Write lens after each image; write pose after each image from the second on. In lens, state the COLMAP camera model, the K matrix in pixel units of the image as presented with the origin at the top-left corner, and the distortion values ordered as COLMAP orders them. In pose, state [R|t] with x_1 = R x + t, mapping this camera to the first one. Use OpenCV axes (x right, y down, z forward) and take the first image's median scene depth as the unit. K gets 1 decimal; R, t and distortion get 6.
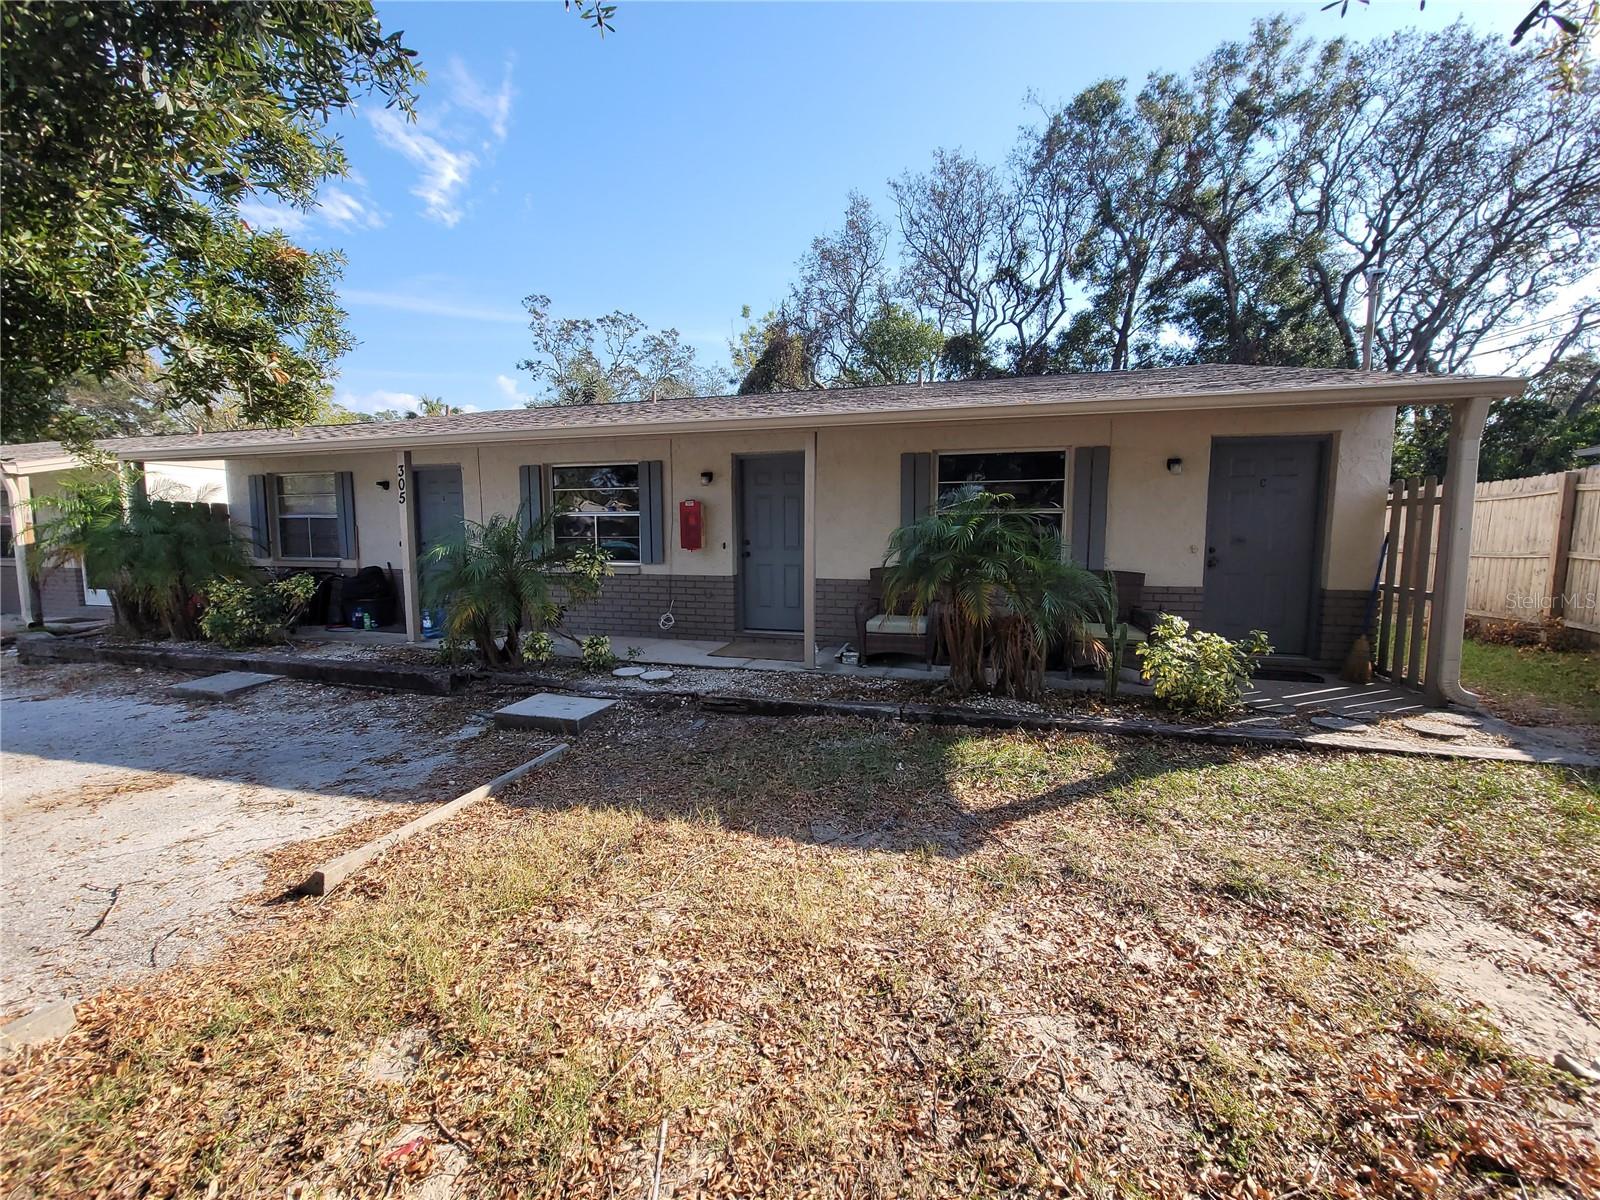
lens RADIAL K [[654.3, 0, 805.3], [0, 654.3, 595.0], [0, 0, 1]] dist [0.000792, -0.000567]
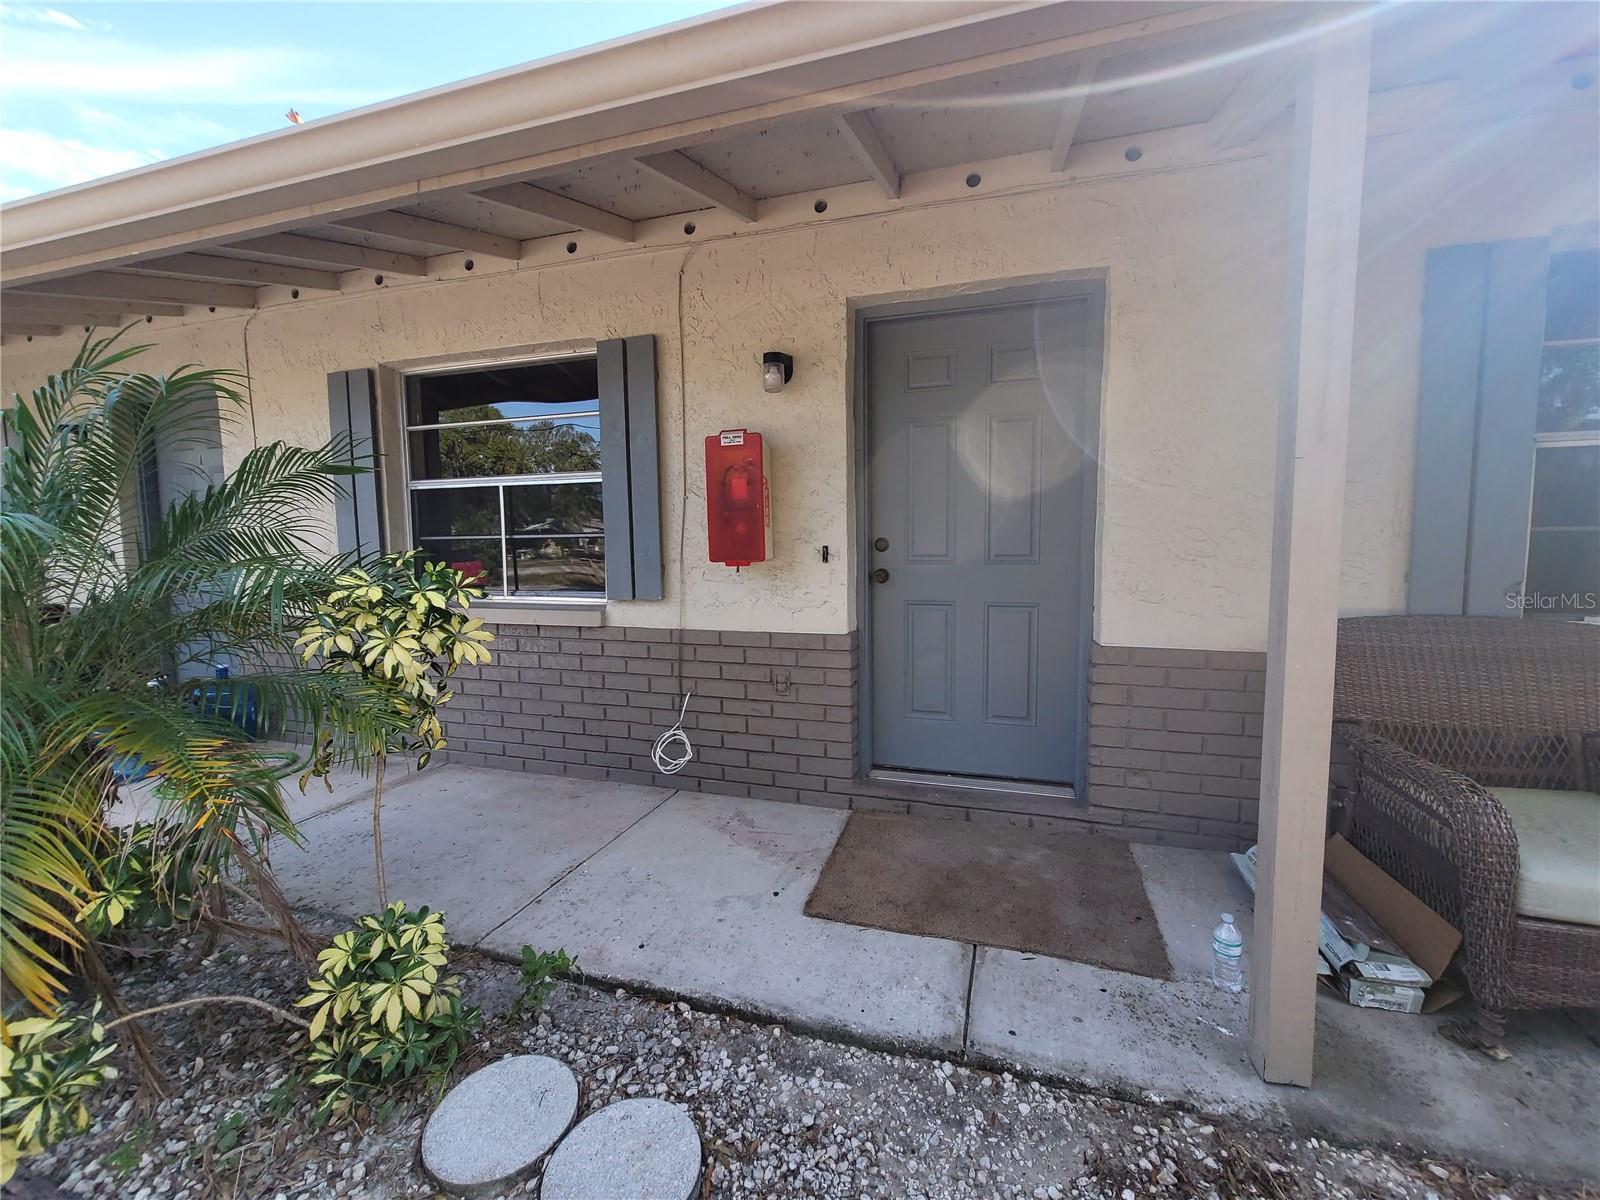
lens RADIAL K [[654.3, 0, 805.3], [0, 654.3, 595.0], [0, 0, 1]] dist [0.000792, -0.000567]
pose [[0.999873, -0.011293, -0.011222, -0.130626], [0.011117, 0.999815, -0.015675, -0.046005], [0.011397, 0.015548, 0.999814, 0.625654]]
